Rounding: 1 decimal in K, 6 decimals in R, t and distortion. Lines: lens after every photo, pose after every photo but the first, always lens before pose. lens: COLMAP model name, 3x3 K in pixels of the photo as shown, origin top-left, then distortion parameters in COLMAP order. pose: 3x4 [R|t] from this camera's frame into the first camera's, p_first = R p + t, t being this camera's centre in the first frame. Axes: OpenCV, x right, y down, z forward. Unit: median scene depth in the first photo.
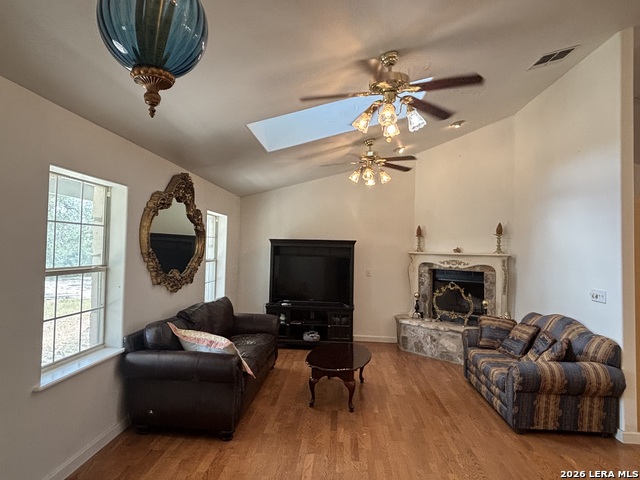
lens RADIAL K [[403.3, 0, 318.5], [0, 403.3, 239.4], [0, 0, 1]] dist [-0.001506, -0.000606]
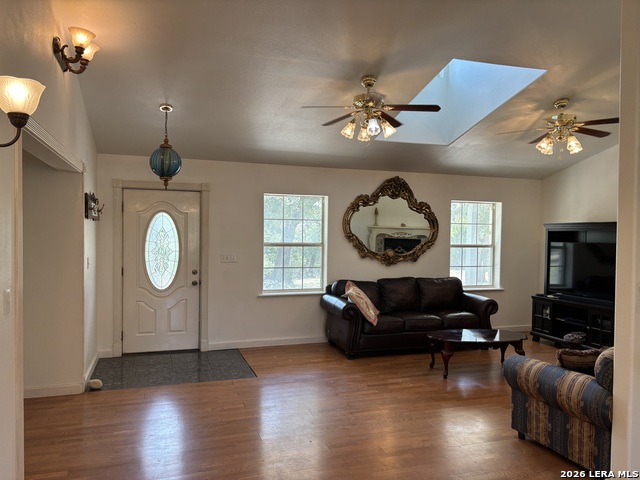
lens RADIAL K [[486.8, 0, 317.6], [0, 486.8, 243.7], [0, 0, 1]] dist [0.056260, -0.042229]
pose [[0.343712, -0.011730, -0.939002, 1.395977], [0.014176, 0.999873, -0.007301, 0.081951], [0.938968, -0.010801, 0.343835, 0.268056]]
